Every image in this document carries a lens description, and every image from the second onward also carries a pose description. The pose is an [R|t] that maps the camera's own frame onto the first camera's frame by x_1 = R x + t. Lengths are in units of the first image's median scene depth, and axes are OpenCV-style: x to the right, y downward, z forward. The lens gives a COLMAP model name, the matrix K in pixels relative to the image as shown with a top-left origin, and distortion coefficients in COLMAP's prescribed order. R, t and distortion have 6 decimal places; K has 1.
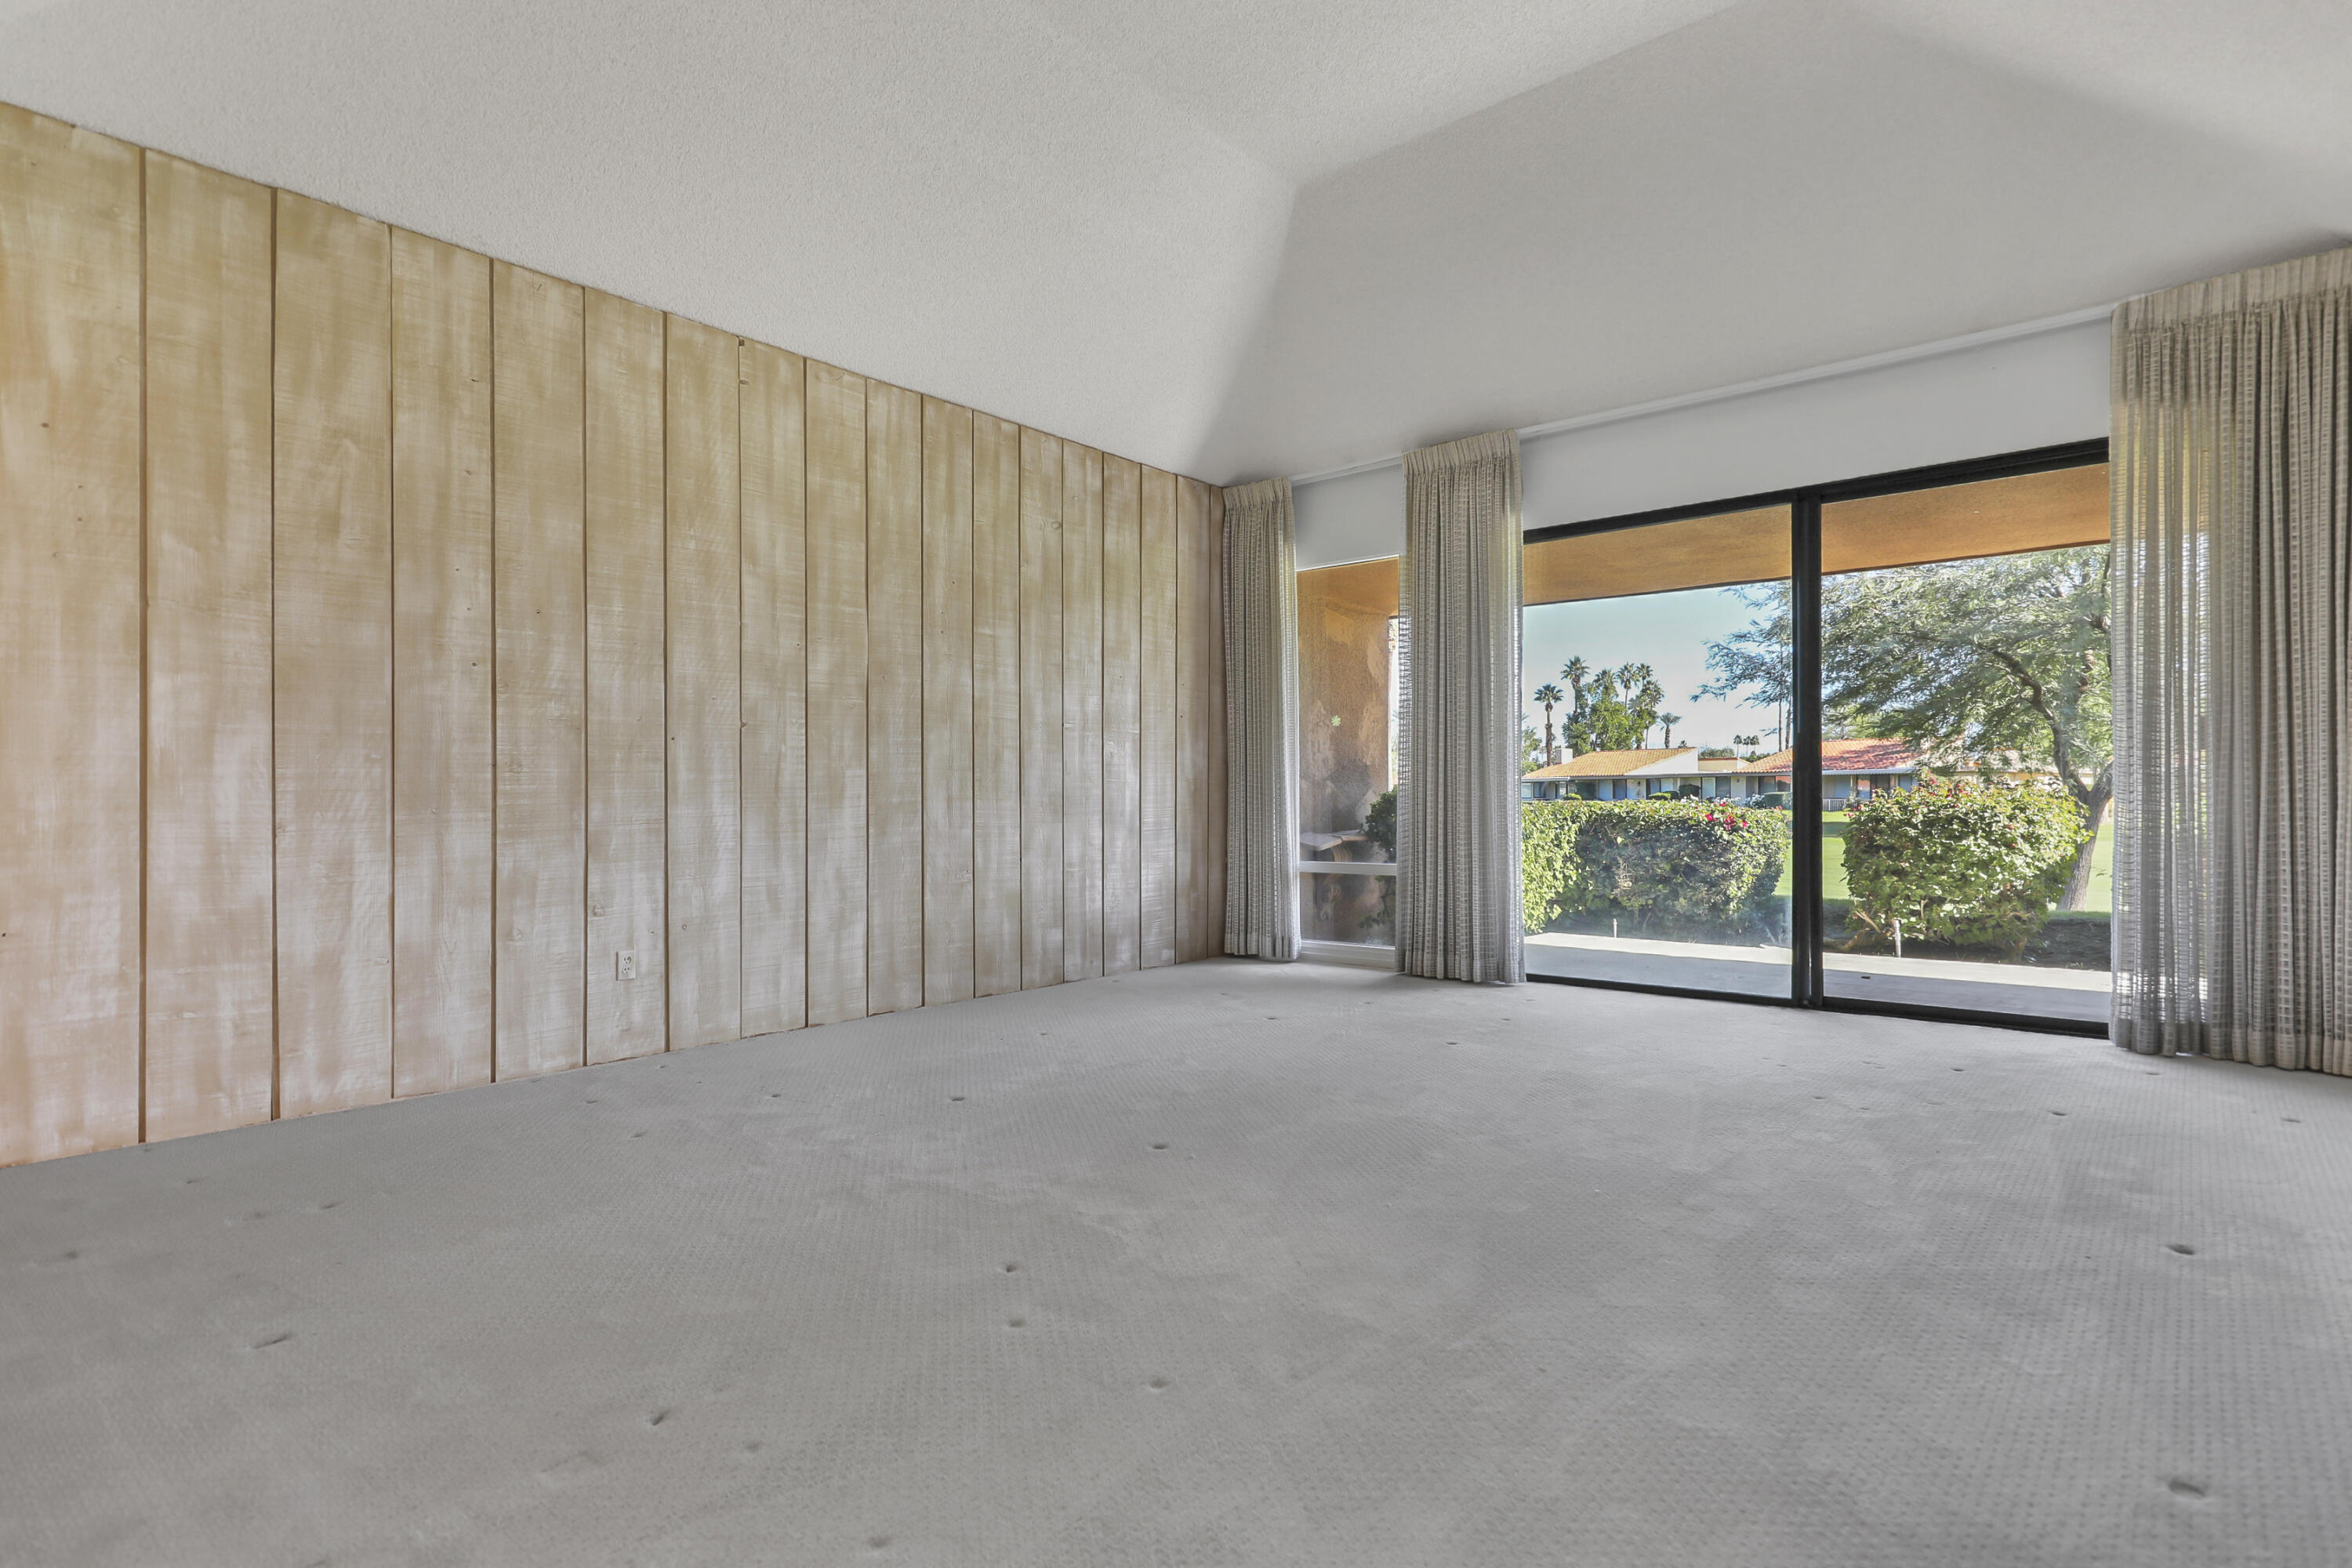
lens RADIAL K [[1164.8, 0, 1176.0], [0, 1164.8, 784.0], [0, 0, 1]] dist [0.000866, -0.000056]
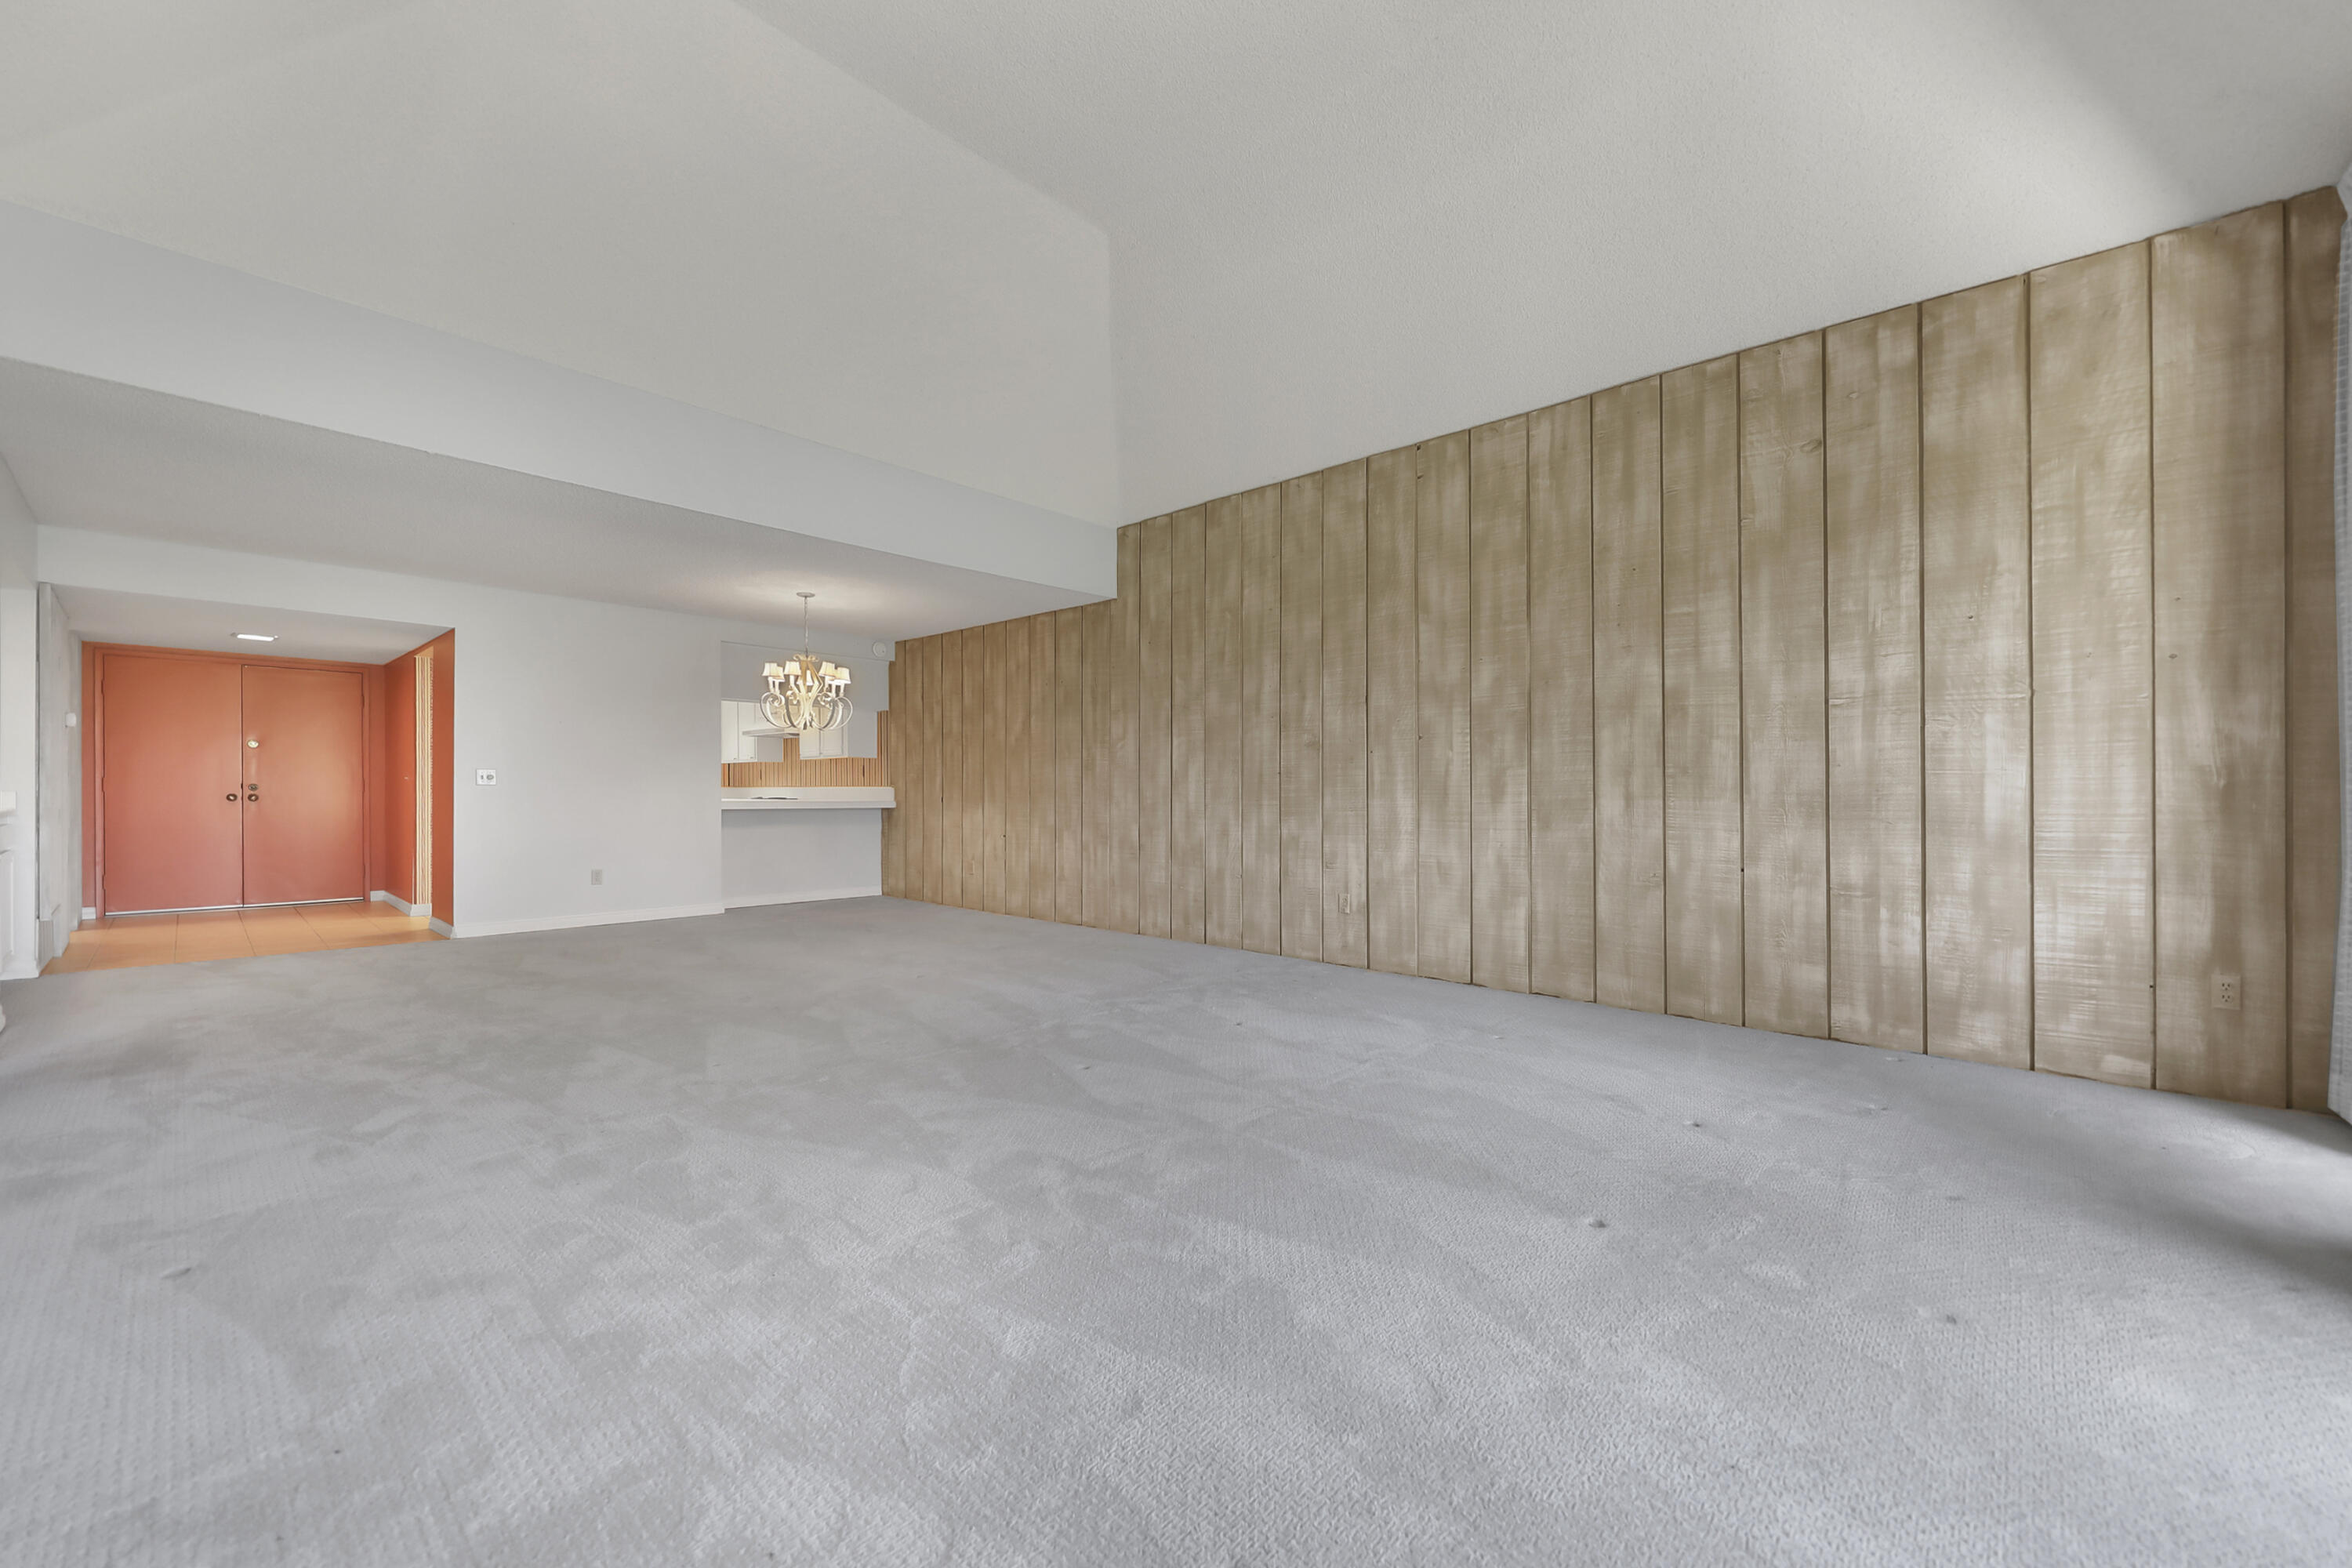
lens RADIAL K [[895.0, 0, 1176.0], [0, 895.0, 784.0], [0, 0, 1]] dist [-0.000927, -0.000122]
pose [[-0.030968, -0.003932, -0.999513, 0.587631], [0.007134, 0.999966, -0.004155, 0.002934], [0.999495, -0.007259, -0.030939, 0.688012]]
